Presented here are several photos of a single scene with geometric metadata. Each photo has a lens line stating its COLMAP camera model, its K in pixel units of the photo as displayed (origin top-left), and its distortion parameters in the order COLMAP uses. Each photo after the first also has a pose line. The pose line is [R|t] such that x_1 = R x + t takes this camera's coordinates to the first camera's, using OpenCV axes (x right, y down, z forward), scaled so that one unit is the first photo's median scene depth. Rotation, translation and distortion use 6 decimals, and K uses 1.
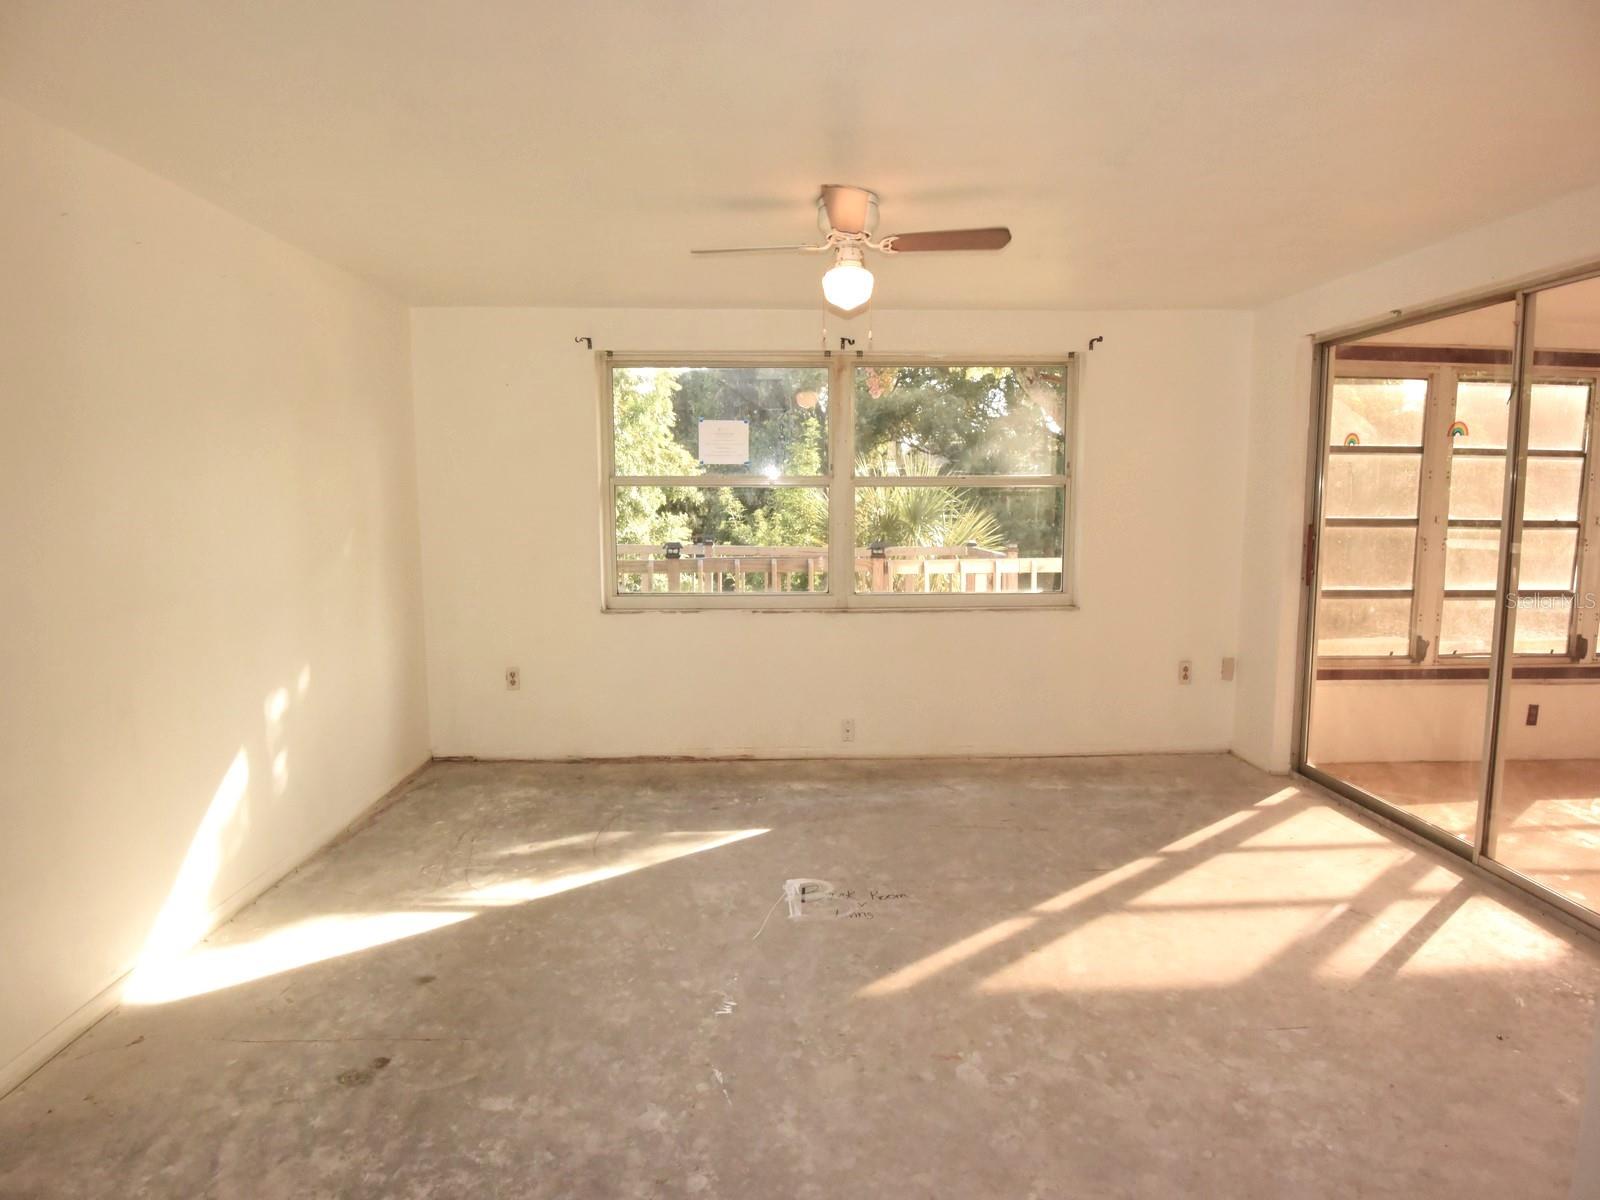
lens RADIAL K [[847.2, 0, 786.2], [0, 847.2, 590.6], [0, 0, 1]] dist [-0.009412, -0.017406]
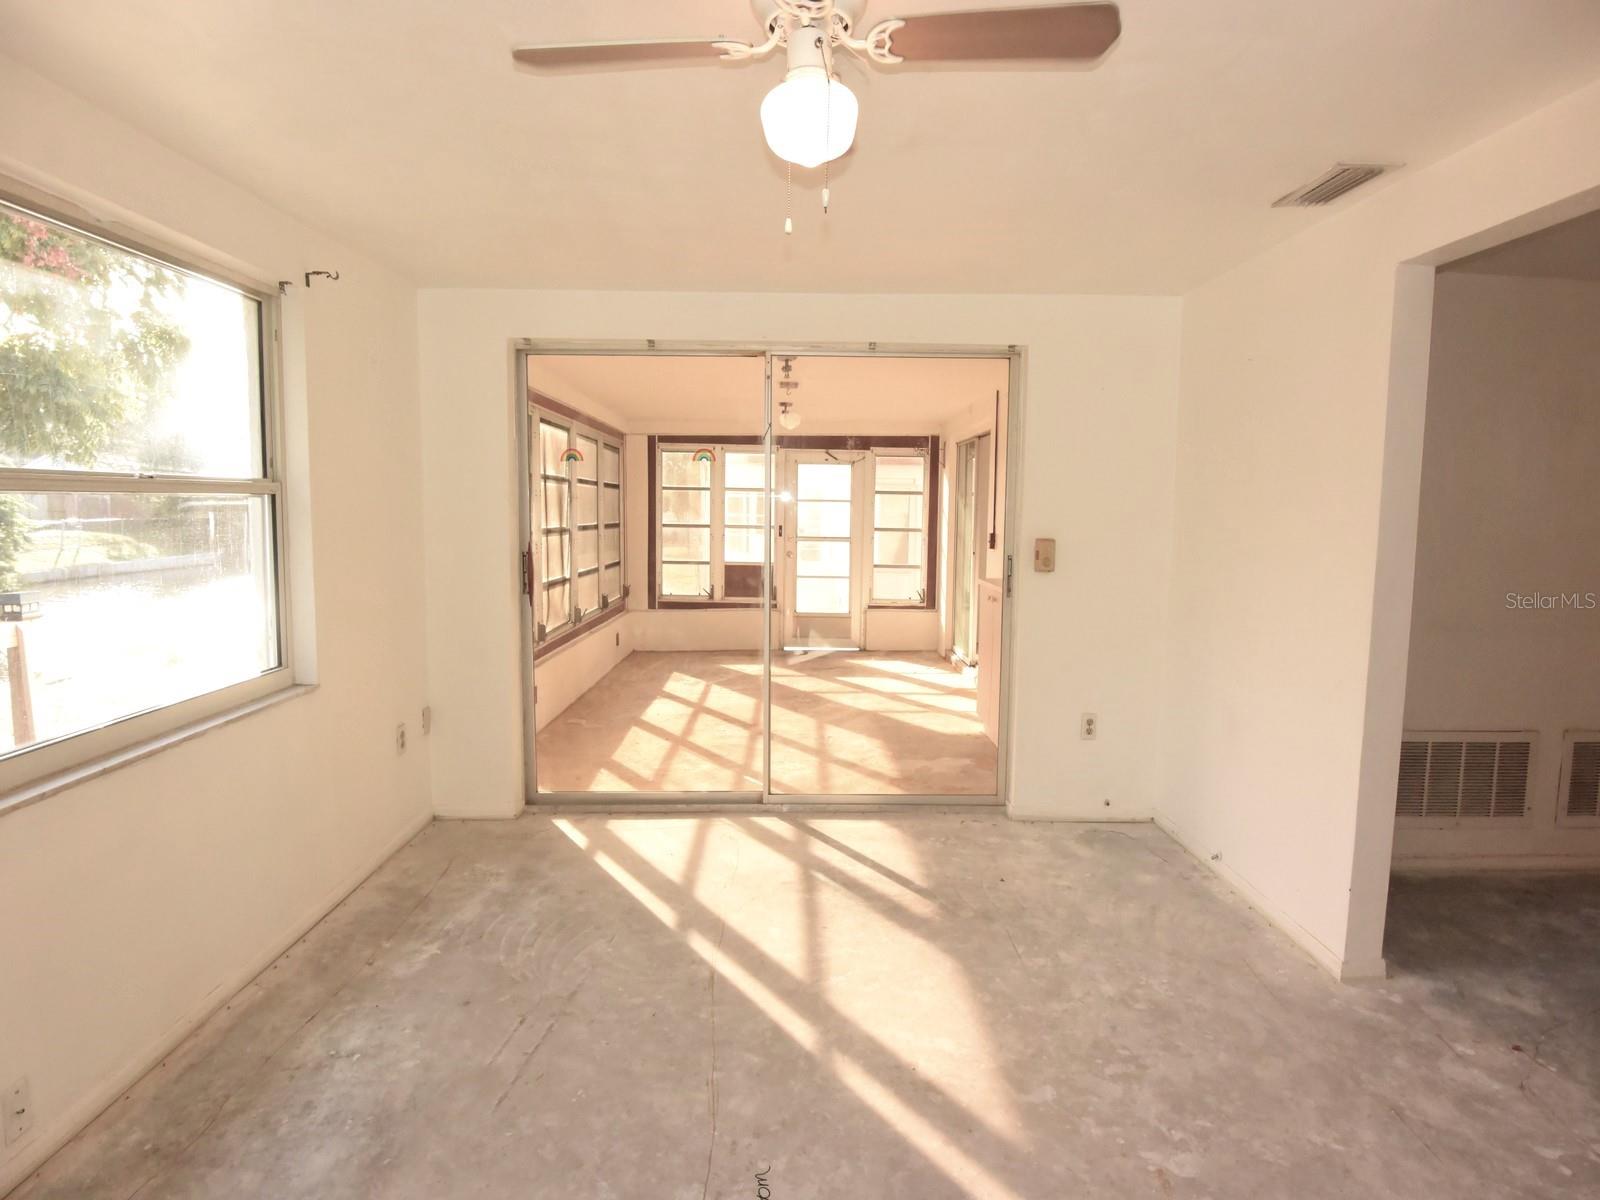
lens RADIAL K [[847.2, 0, 795.8], [0, 847.2, 587.5], [0, 0, 1]] dist [-0.009412, -0.017406]
pose [[0.005746, -0.095198, 0.995442, -0.386131], [0.105260, 0.989985, 0.094069, -0.103138], [-0.994428, 0.104240, 0.015709, 0.841988]]
